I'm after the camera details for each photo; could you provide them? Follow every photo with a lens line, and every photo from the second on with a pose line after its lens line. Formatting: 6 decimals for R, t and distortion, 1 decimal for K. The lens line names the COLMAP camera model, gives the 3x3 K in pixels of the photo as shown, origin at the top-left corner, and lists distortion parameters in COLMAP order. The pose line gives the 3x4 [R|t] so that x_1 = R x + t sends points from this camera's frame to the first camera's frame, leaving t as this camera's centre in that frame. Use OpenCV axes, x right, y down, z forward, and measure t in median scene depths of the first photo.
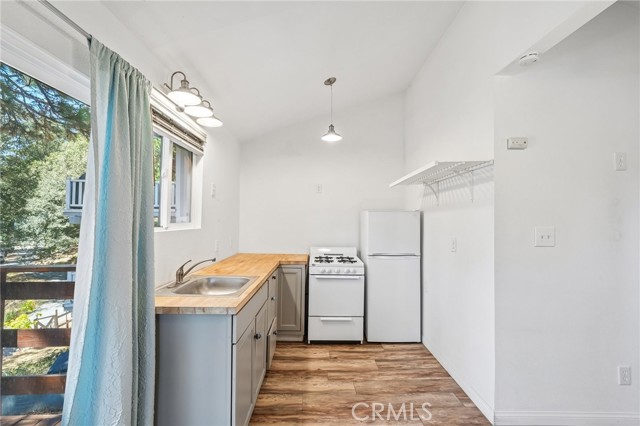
lens RADIAL K [[279.6, 0, 320.0], [0, 279.6, 213.0], [0, 0, 1]] dist [0.000418, 0.000146]
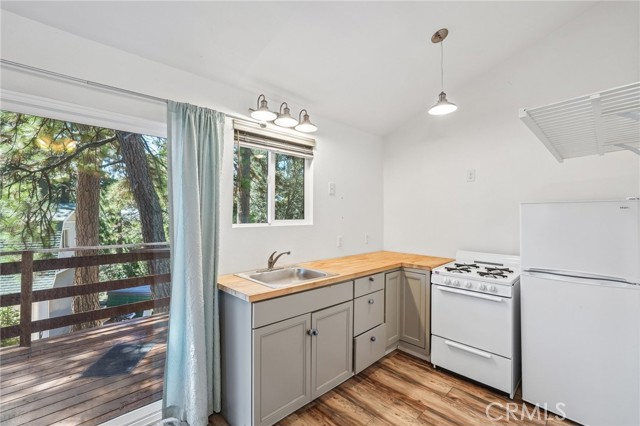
lens RADIAL K [[279.6, 0, 320.0], [0, 279.6, 213.0], [0, 0, 1]] dist [0.000418, 0.000146]
pose [[0.692478, -0.013121, -0.721320, 0.357023], [0.021422, 0.999768, 0.002380, 0.005895], [0.721121, -0.017100, 0.692598, 0.221289]]
